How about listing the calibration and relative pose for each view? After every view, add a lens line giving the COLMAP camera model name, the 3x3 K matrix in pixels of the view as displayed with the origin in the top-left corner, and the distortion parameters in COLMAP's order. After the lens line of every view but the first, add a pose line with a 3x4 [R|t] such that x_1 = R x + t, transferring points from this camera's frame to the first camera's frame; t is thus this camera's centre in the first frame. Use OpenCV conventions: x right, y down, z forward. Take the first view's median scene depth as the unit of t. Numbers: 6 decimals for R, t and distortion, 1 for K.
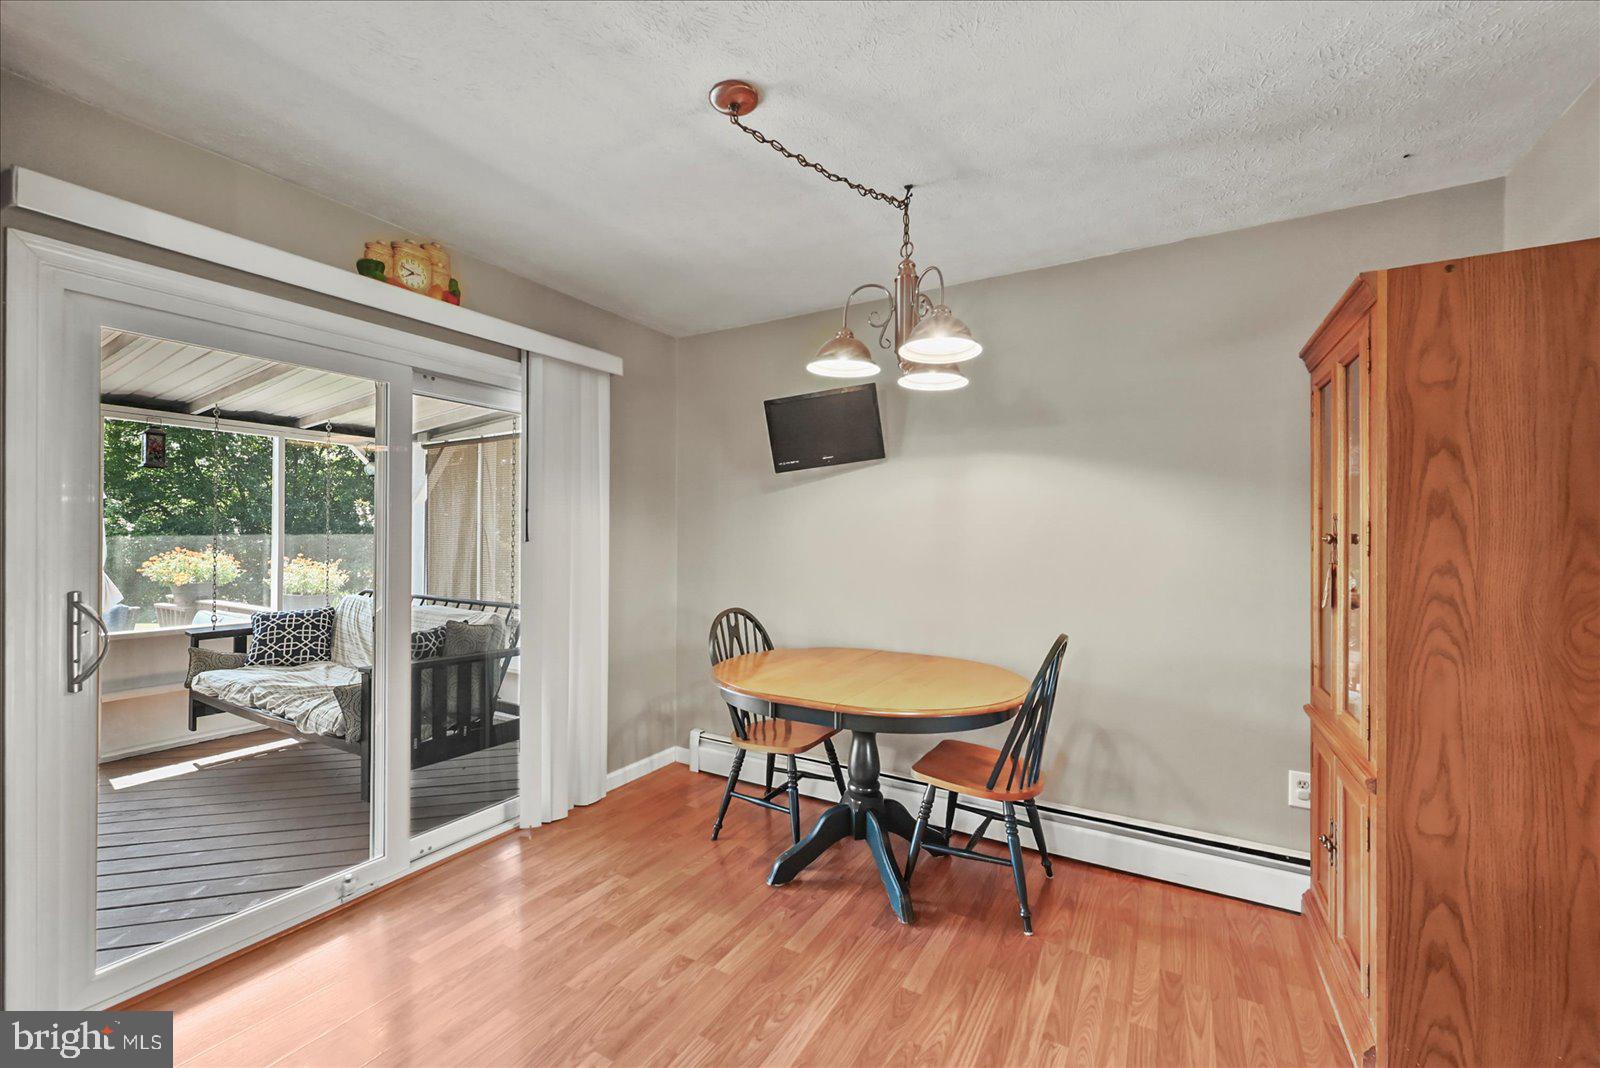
lens RADIAL K [[637.4, 0, 795.2], [0, 637.4, 530.8], [0, 0, 1]] dist [-0.002147, -0.000697]
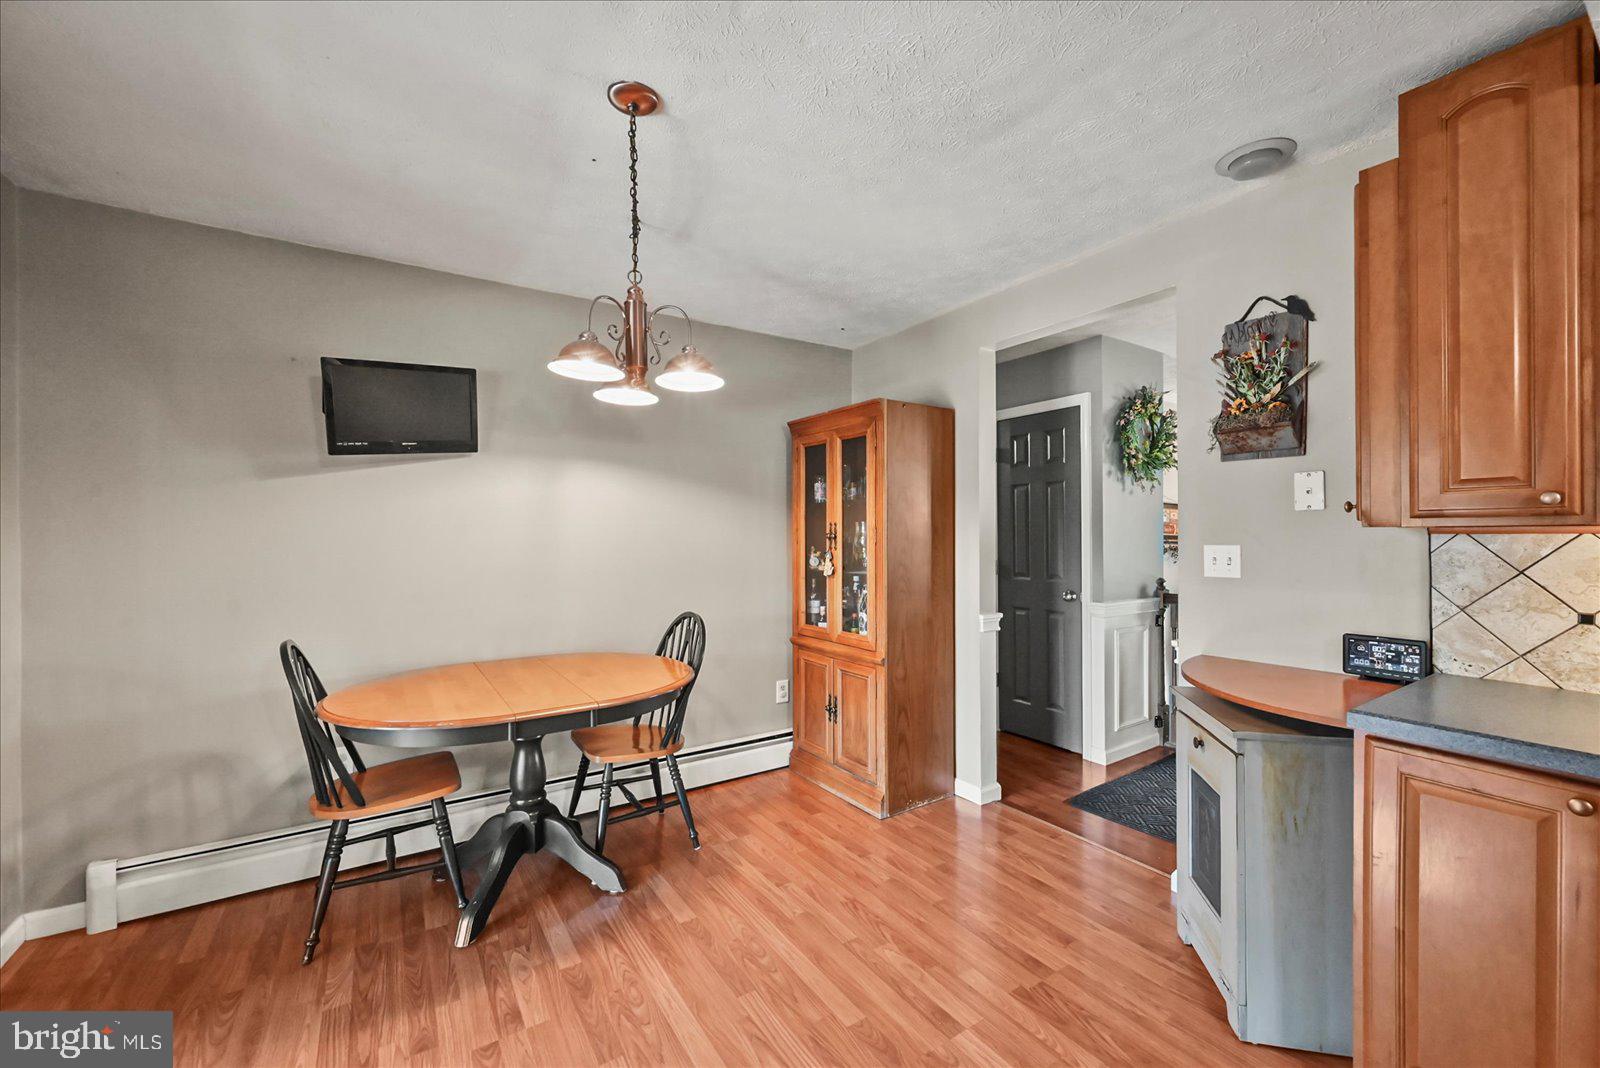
lens RADIAL K [[637.4, 0, 799.8], [0, 637.4, 534.2], [0, 0, 1]] dist [-0.002147, -0.000697]
pose [[0.450162, -0.002973, 0.892942, -0.668284], [-0.000509, 0.999993, 0.003586, 0.000741], [-0.892947, -0.002069, 0.450157, 0.243343]]
